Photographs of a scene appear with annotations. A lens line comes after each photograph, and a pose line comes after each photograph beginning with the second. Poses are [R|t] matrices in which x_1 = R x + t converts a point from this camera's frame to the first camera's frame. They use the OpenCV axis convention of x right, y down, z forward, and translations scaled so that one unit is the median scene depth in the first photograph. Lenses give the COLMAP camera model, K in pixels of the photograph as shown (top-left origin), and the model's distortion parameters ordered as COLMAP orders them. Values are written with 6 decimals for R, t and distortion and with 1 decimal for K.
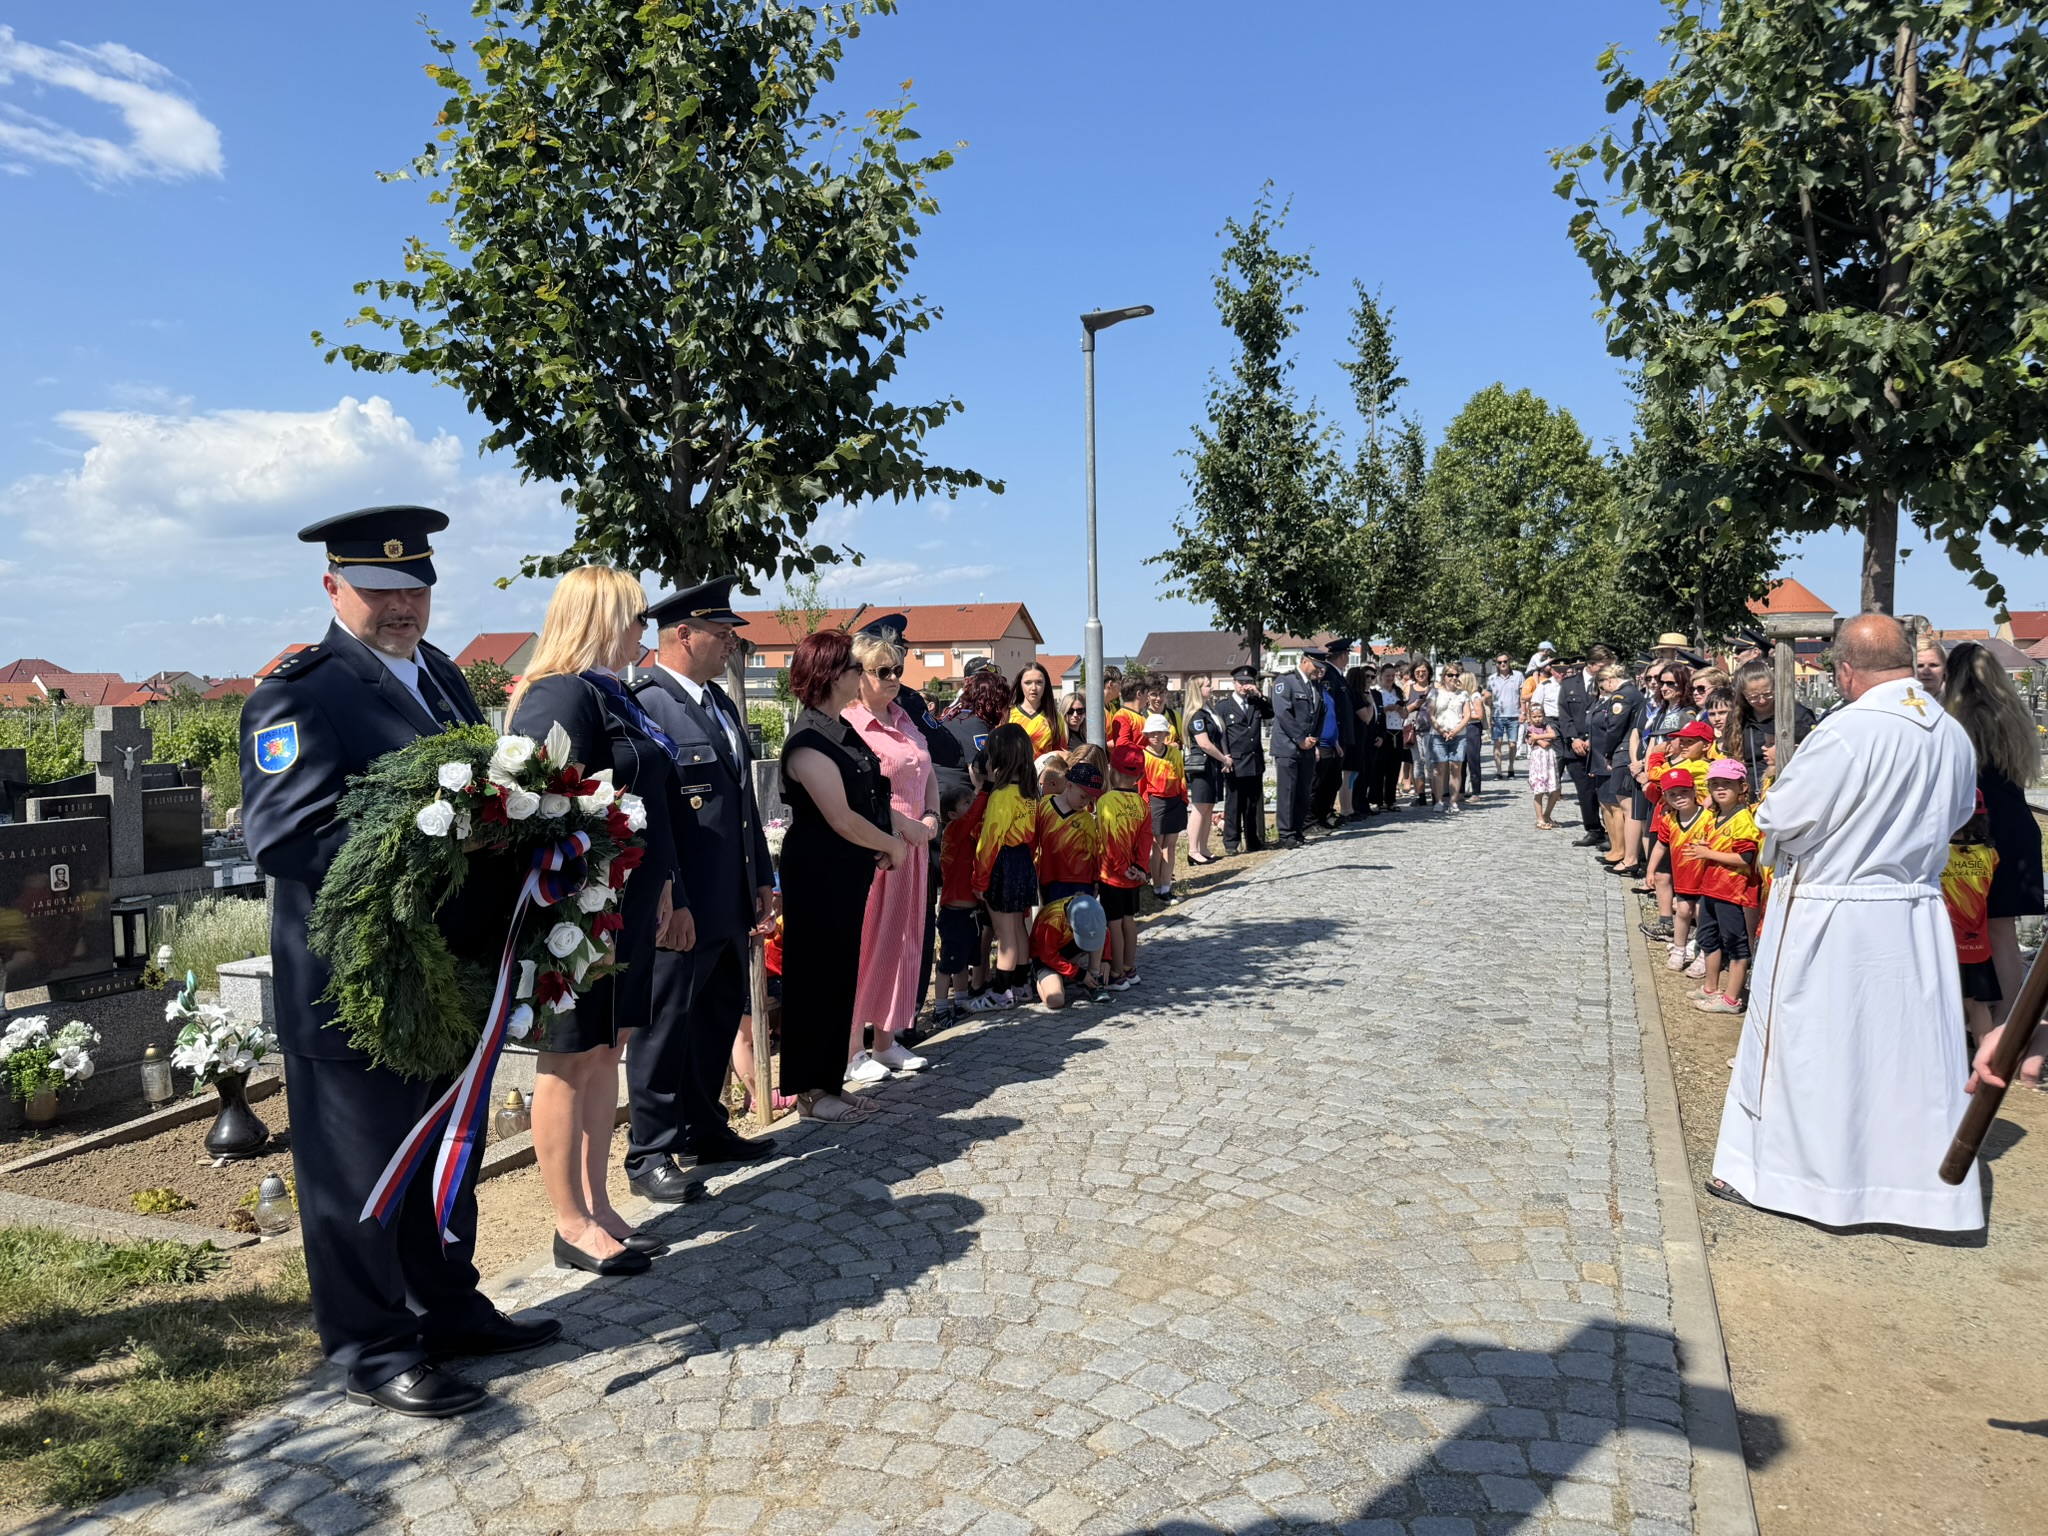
lens RADIAL K [[1384.8, 0, 1017.4], [0, 1384.8, 775.0], [0, 0, 1]] dist [0.000319, -0.015937]
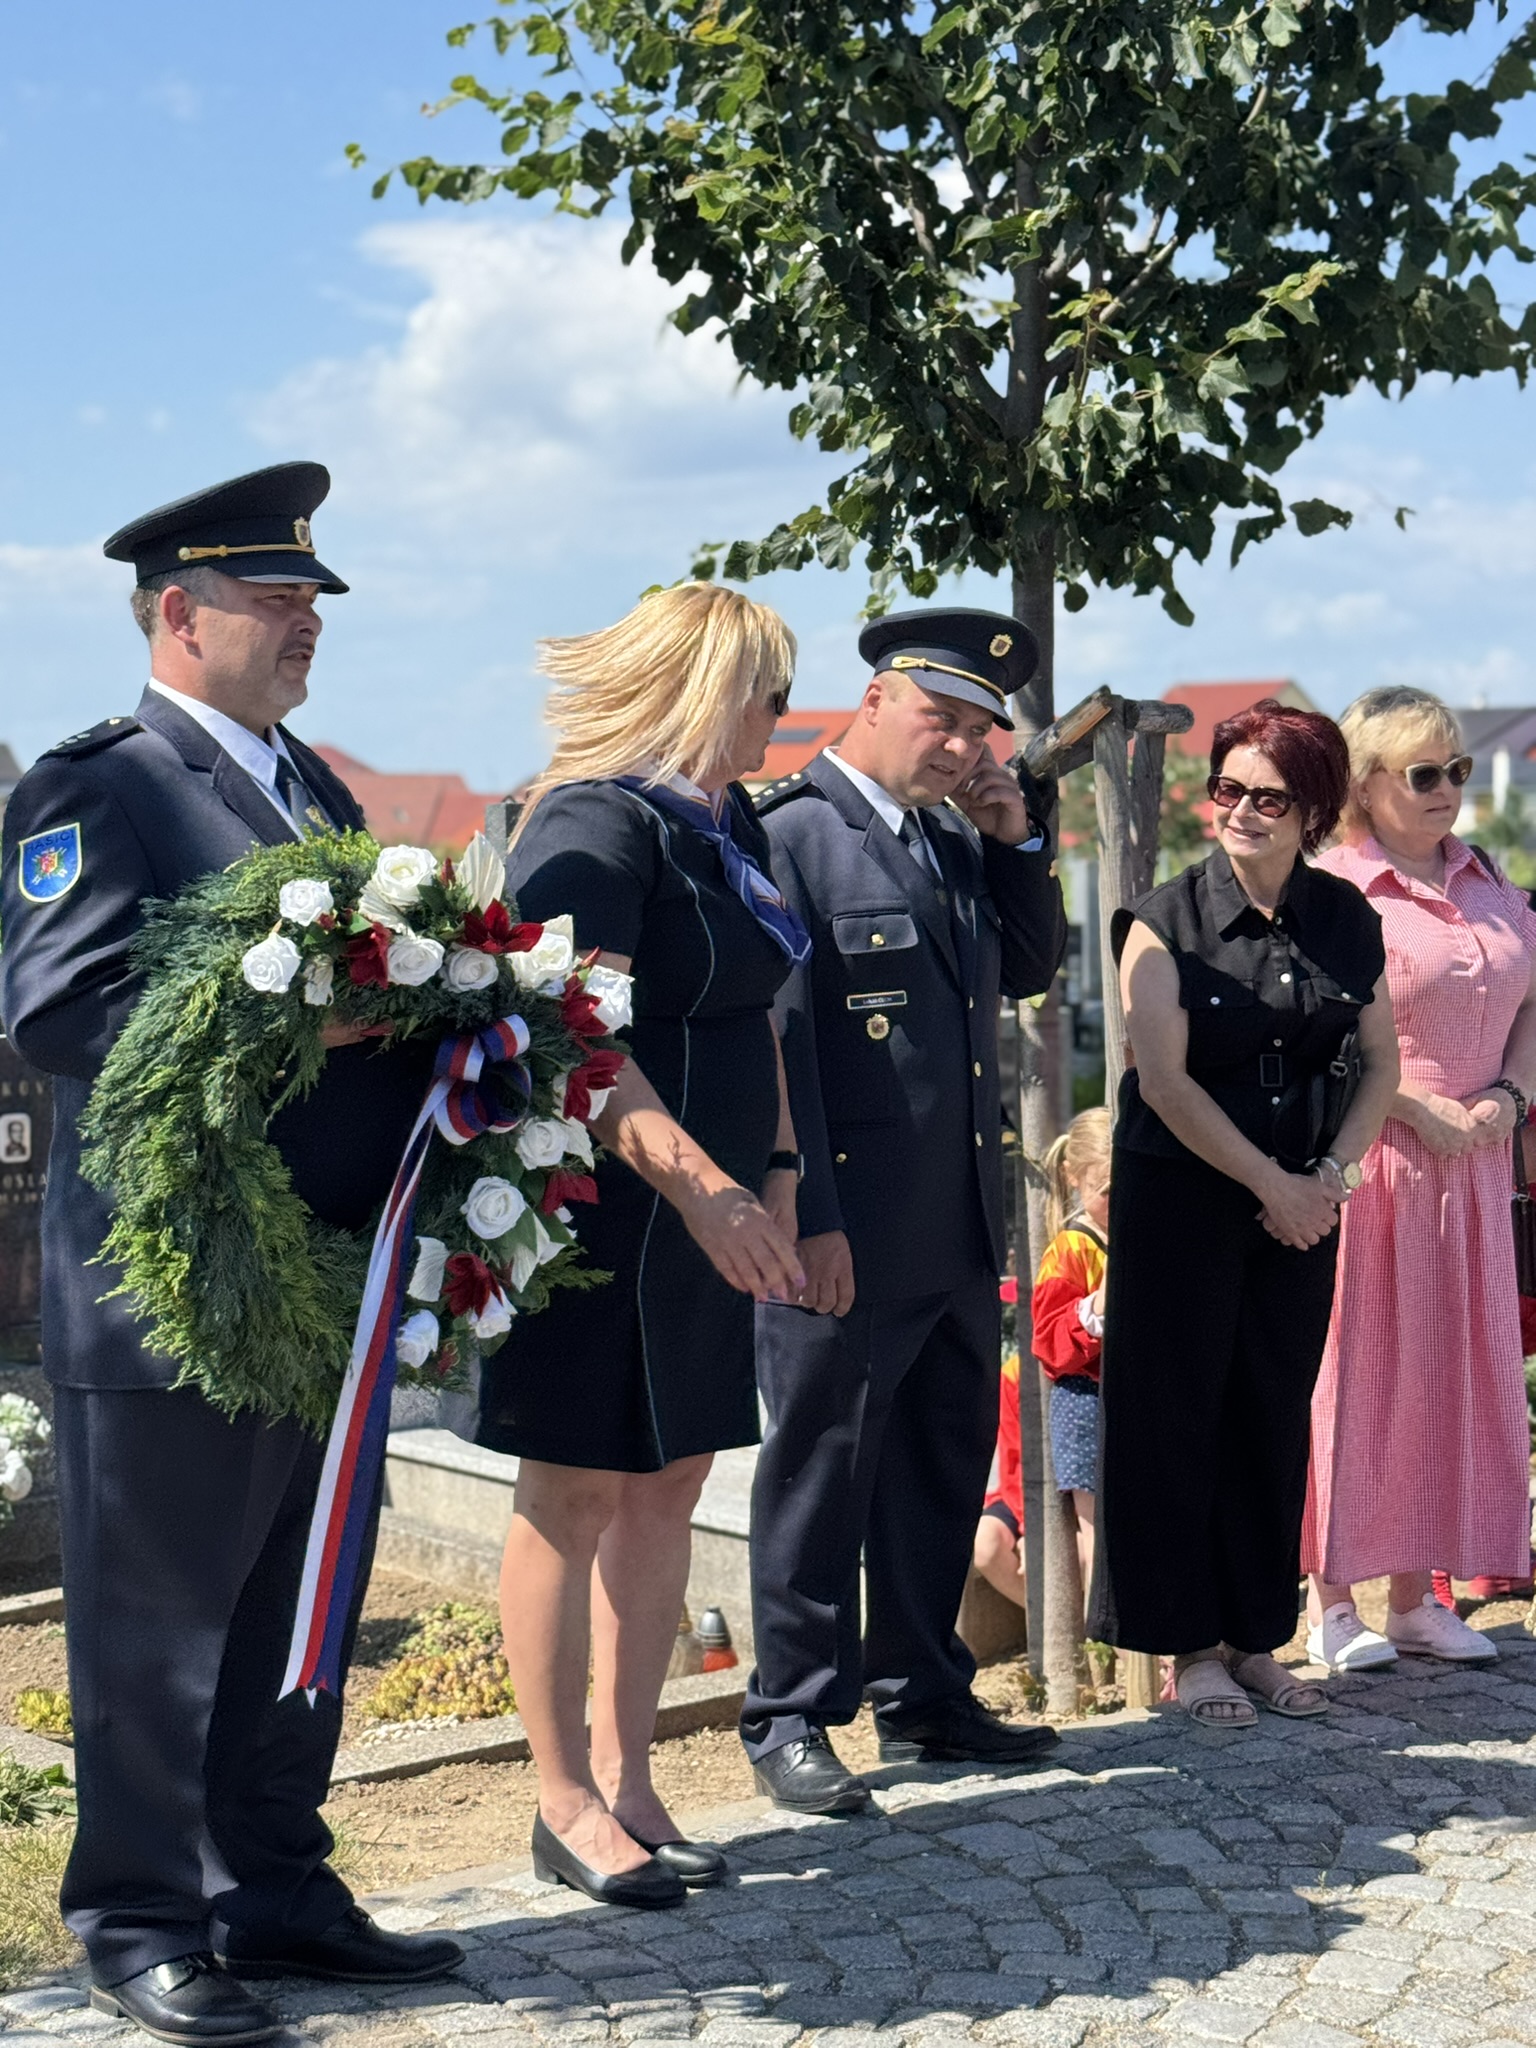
lens RADIAL K [[3587.3, 0, 769.6], [0, 3587.3, 1009.2], [0, 0, 1]] dist [0.165400, 0.000000]
pose [[0.875594, 0.034276, -0.481830, 0.295353], [-0.040059, 0.999196, -0.001716, 0.014150], [0.481383, 0.020805, 0.876263, -0.139909]]
